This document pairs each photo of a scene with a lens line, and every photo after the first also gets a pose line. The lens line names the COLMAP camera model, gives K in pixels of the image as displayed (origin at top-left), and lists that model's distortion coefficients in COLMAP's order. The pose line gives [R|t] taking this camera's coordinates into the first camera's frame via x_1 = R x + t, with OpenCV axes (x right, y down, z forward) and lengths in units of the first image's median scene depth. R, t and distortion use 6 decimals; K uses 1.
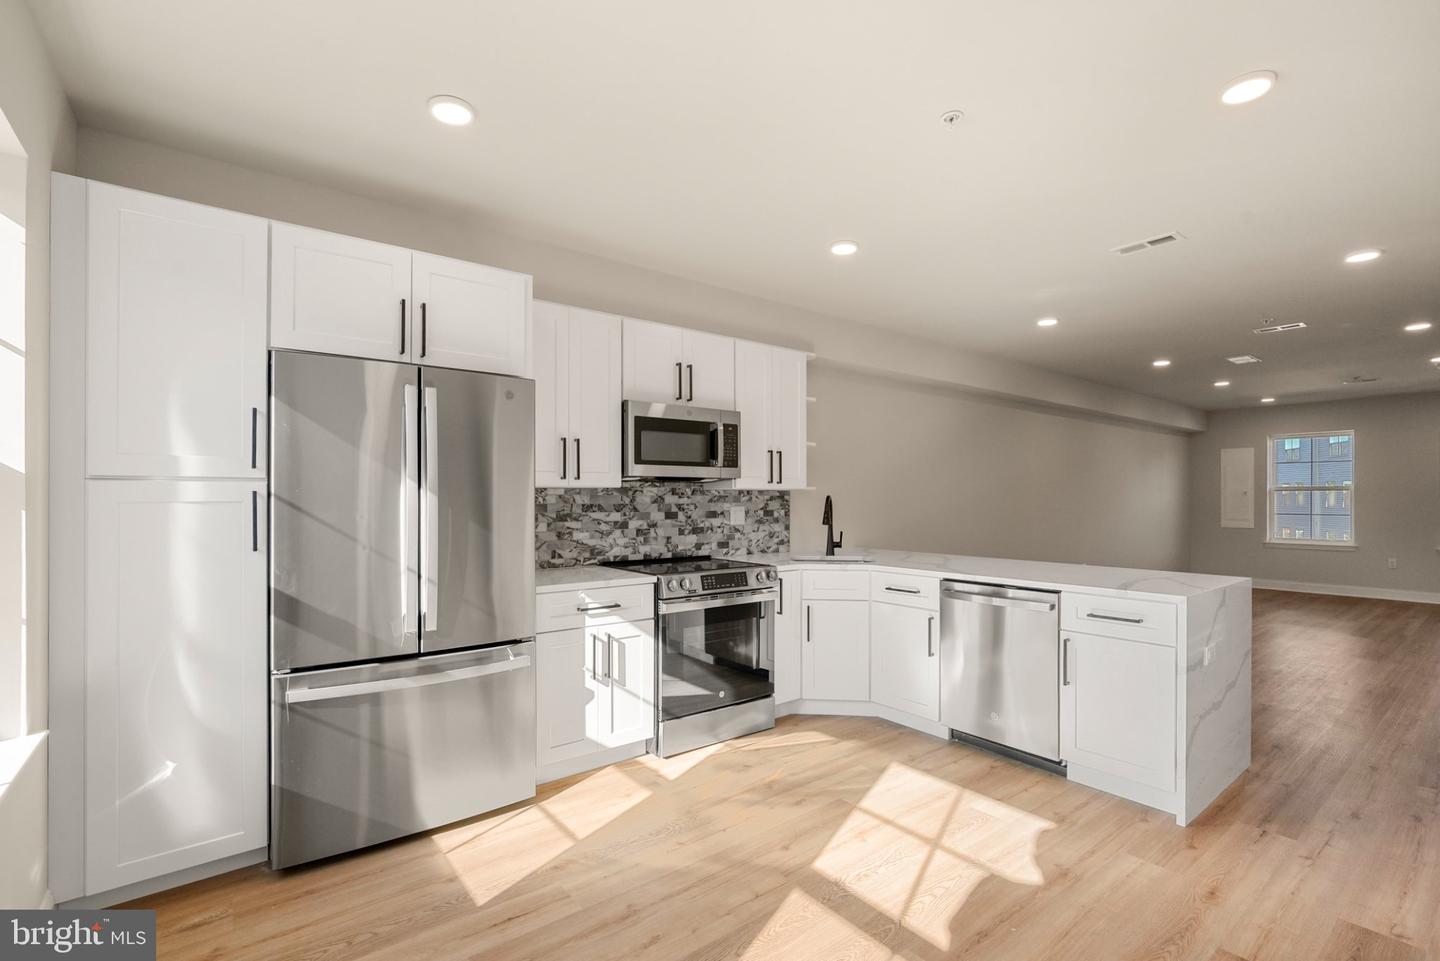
lens RADIAL K [[648.7, 0, 720.0], [0, 648.7, 486.6], [0, 0, 1]] dist [-0.015684, 0.005207]
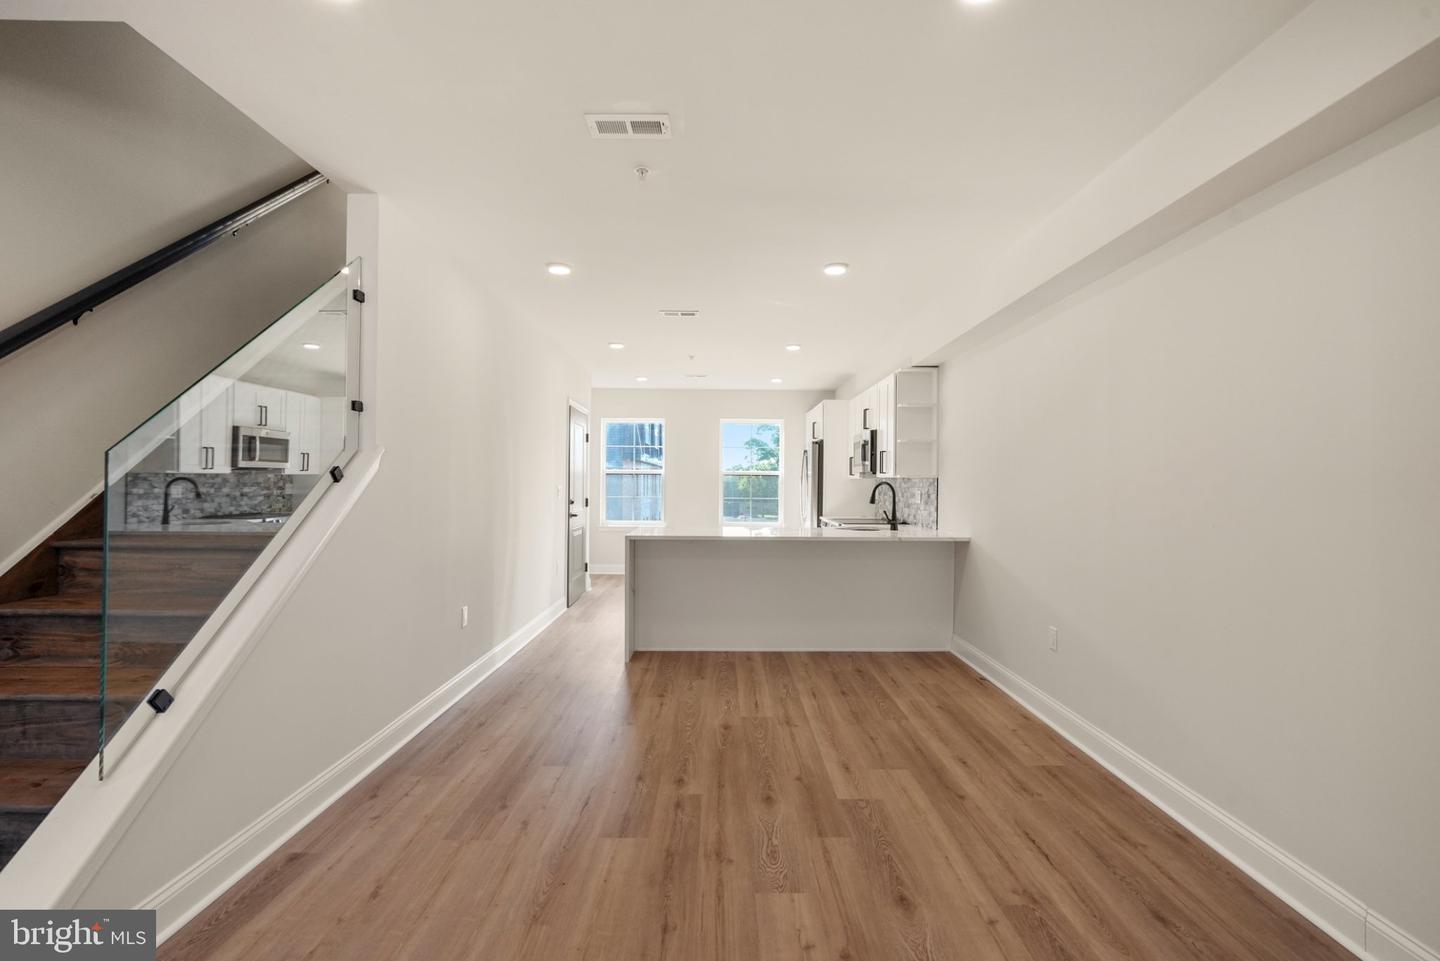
lens RADIAL K [[648.7, 0, 727.3], [0, 648.7, 475.3], [0, 0, 1]] dist [-0.015684, 0.005207]
pose [[0.605822, -0.005467, 0.795582, -0.726618], [0.002289, 0.999984, 0.005129, 0.000281], [-0.795597, -0.001286, 0.605825, -1.167058]]
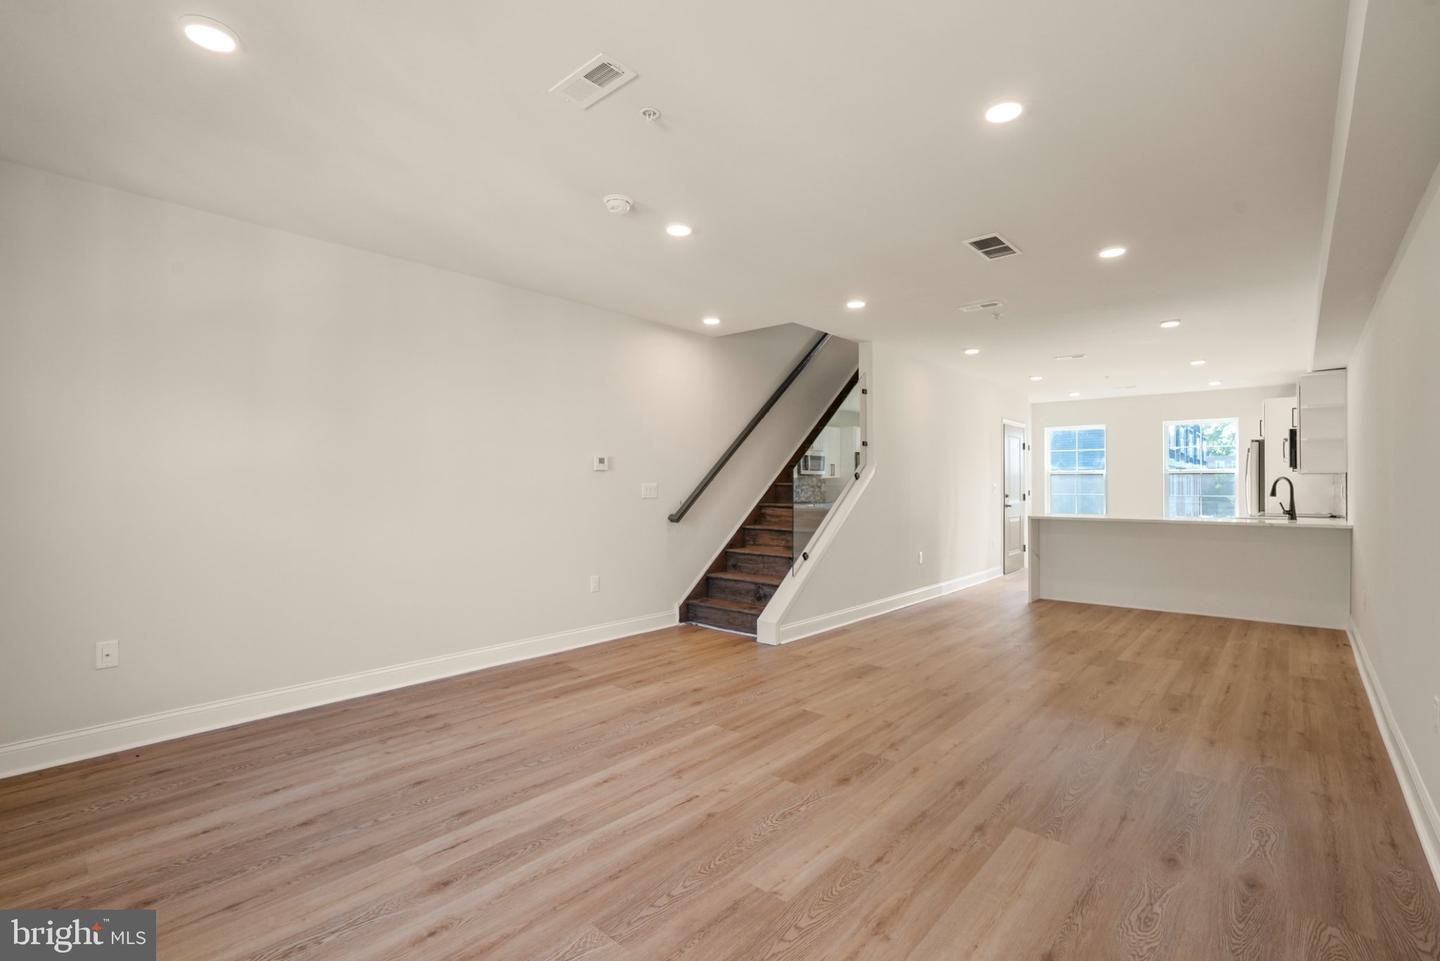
lens RADIAL K [[648.7, 0, 721.3], [0, 648.7, 481.1], [0, 0, 1]] dist [-0.015684, 0.005207]
pose [[0.981732, -0.017376, 0.189472, -1.079048], [0.017596, 0.999845, 0.000521, 0.008238], [-0.189451, 0.002822, 0.981886, -1.955868]]
